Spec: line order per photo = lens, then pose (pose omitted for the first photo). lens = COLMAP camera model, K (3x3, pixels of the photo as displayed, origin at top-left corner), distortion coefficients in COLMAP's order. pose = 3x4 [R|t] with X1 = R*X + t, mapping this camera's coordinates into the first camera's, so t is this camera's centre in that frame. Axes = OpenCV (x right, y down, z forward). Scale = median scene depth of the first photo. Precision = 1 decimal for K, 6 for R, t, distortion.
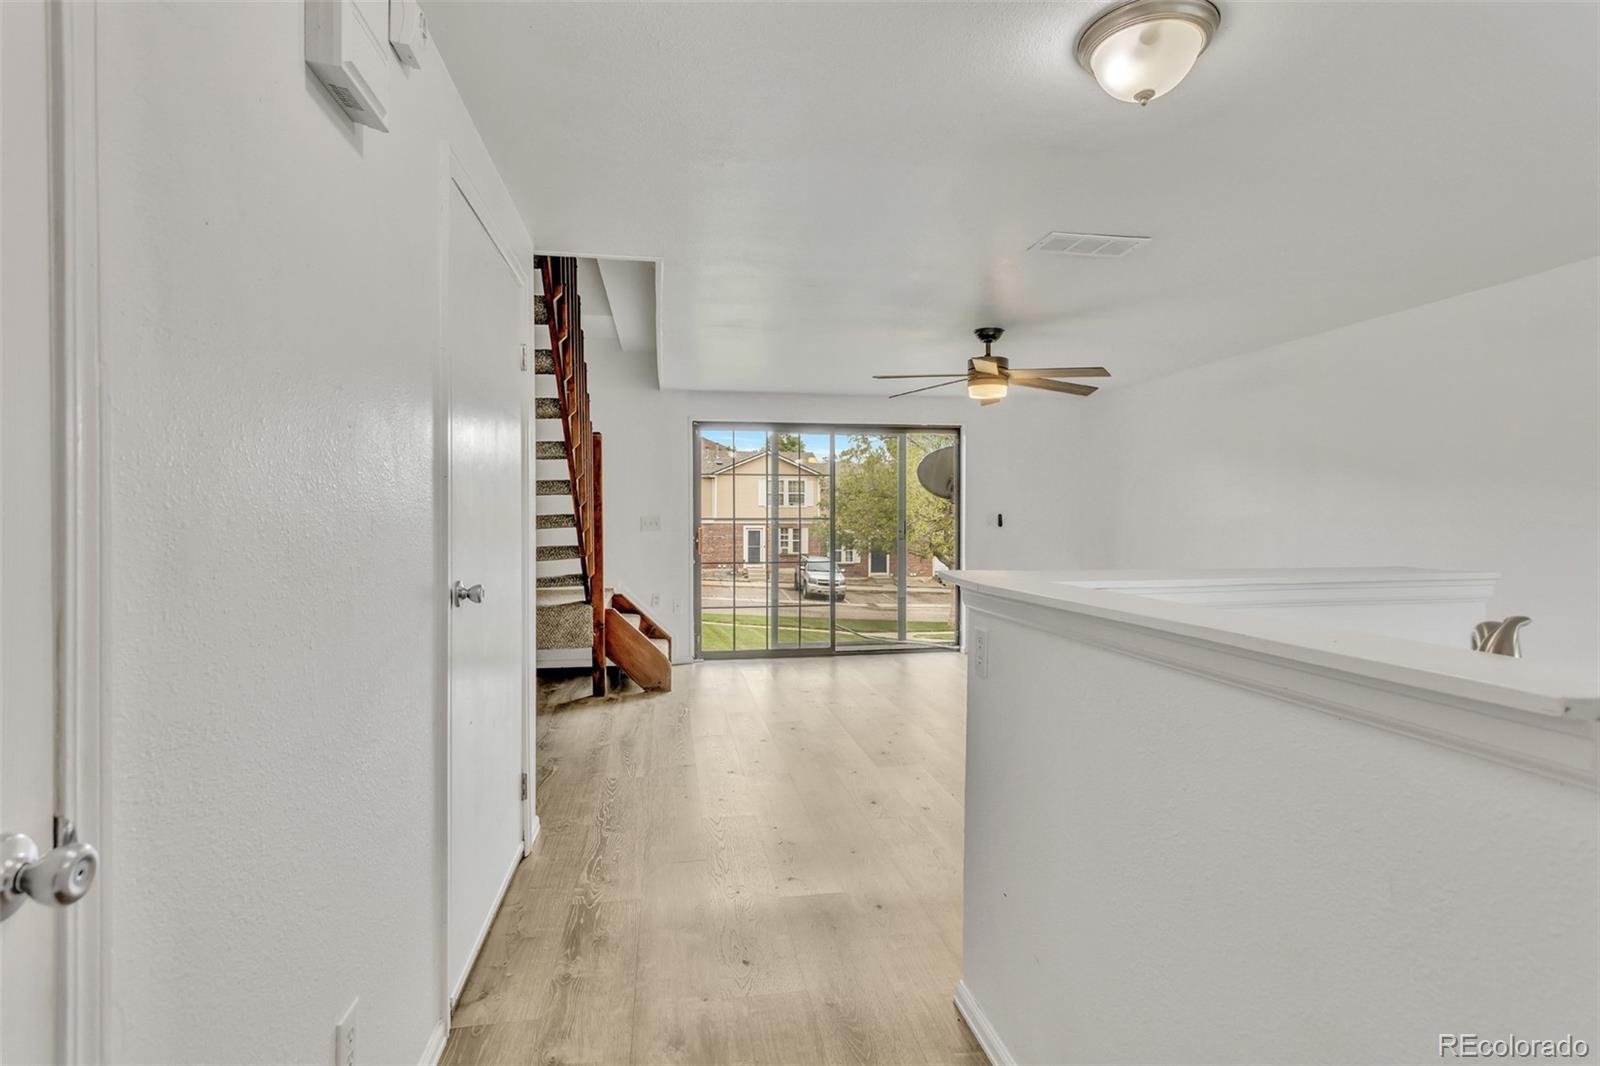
lens RADIAL K [[798.9, 0, 800.0], [0, 798.9, 533.0], [0, 0, 1]] dist [-0.001210, -0.000336]
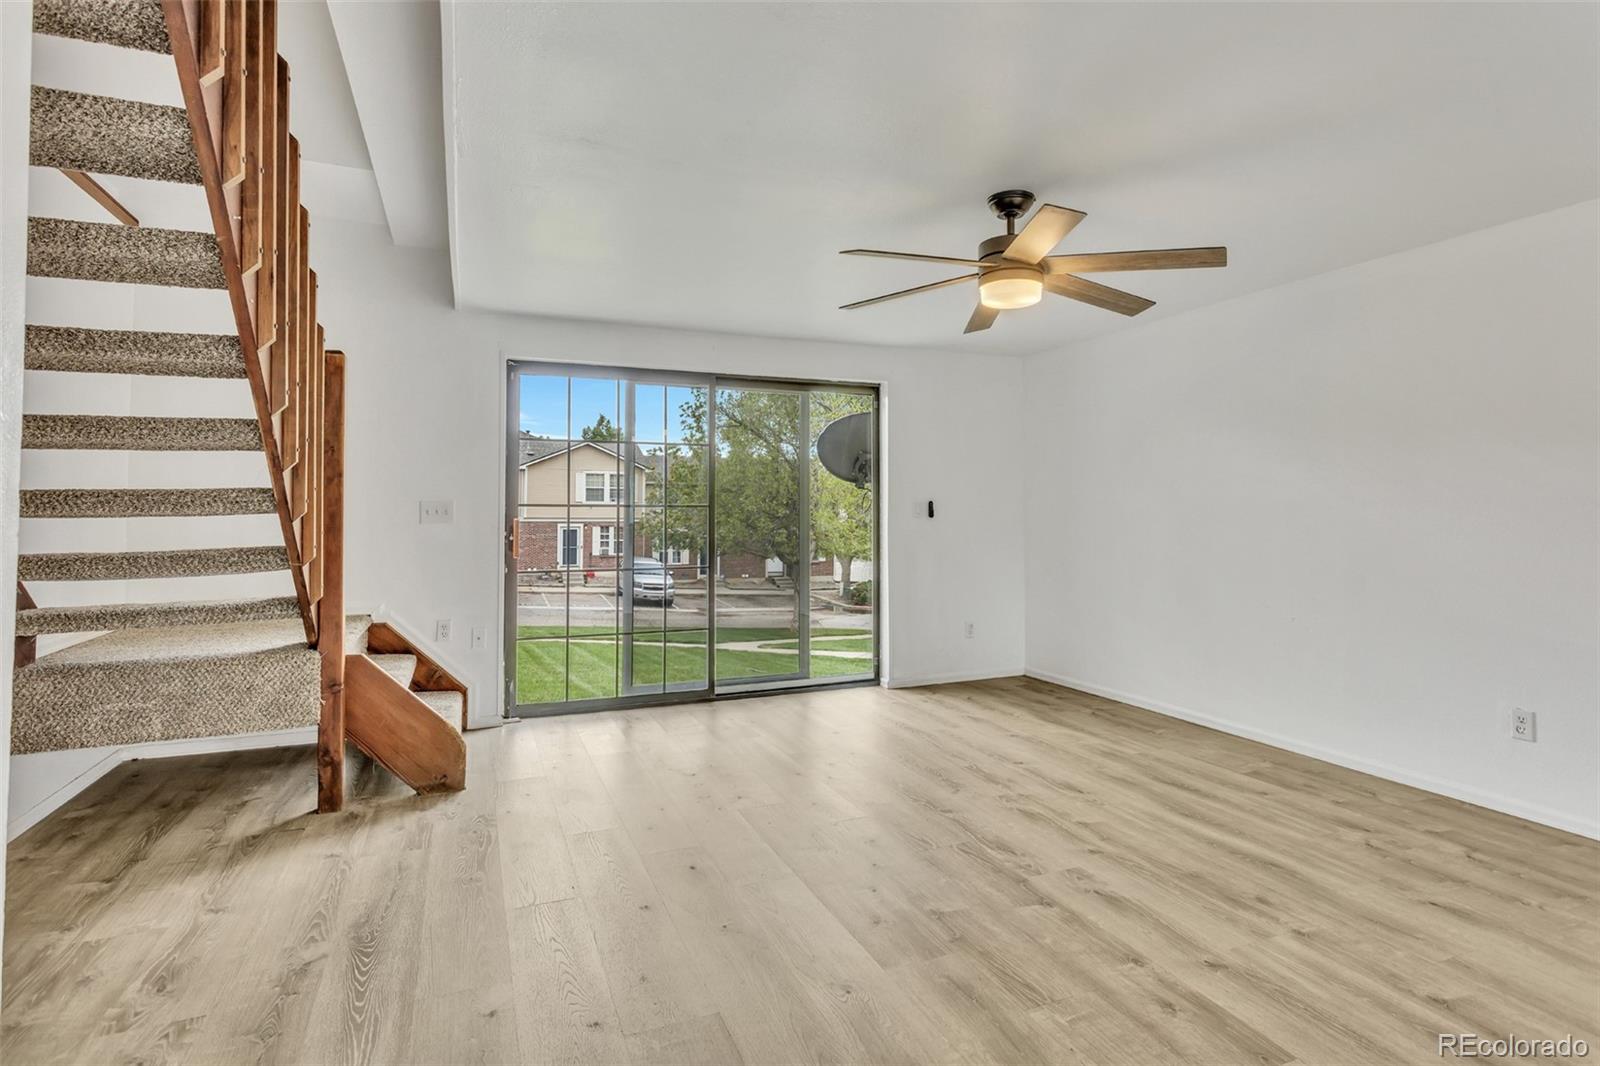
lens RADIAL K [[816.0, 0, 798.7], [0, 816.0, 499.3], [0, 0, 1]] dist [-0.001060, 0.000153]
pose [[0.975755, 0.005729, 0.218789, -0.043342], [0.003185, 0.999180, -0.040371, 0.005395], [-0.218841, 0.040089, 0.974937, 0.281541]]
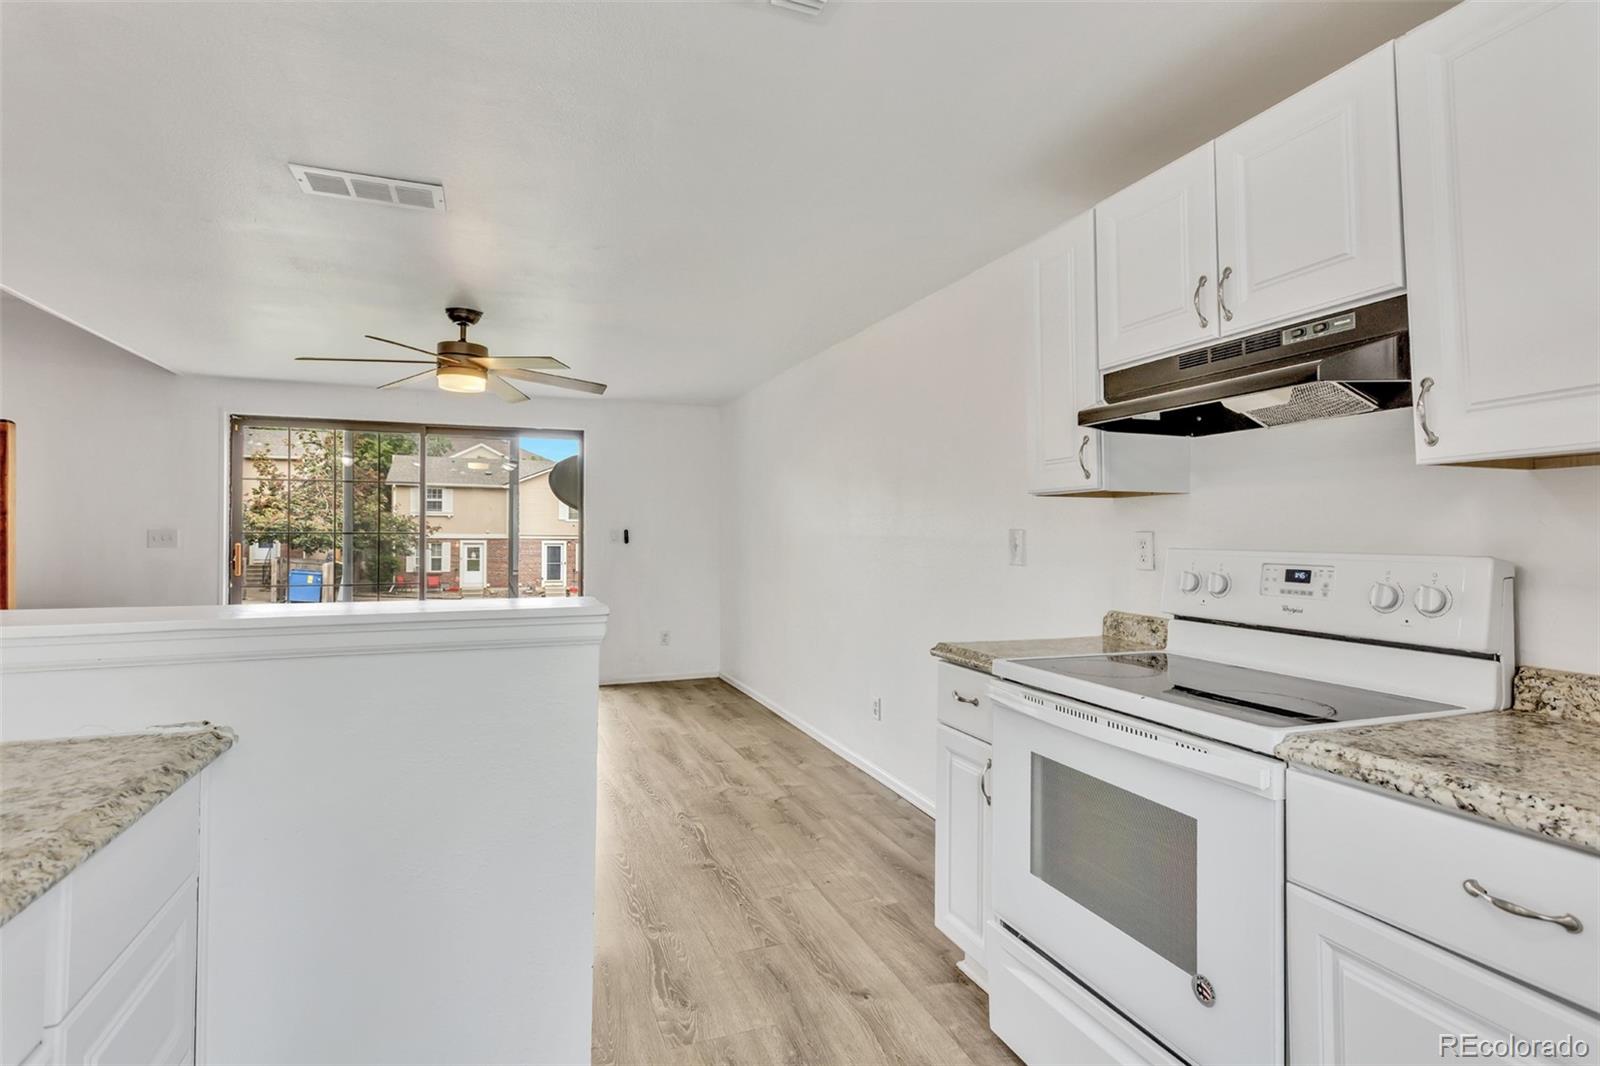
lens RADIAL K [[814.8, 0, 800.0], [0, 814.8, 533.0], [0, 0, 1]] dist [0.000107, -0.000036]
pose [[0.982933, 0.005795, 0.183875, 0.285519], [-0.002256, 0.999808, -0.019452, -0.002661], [-0.183952, 0.018705, 0.982757, 0.062980]]
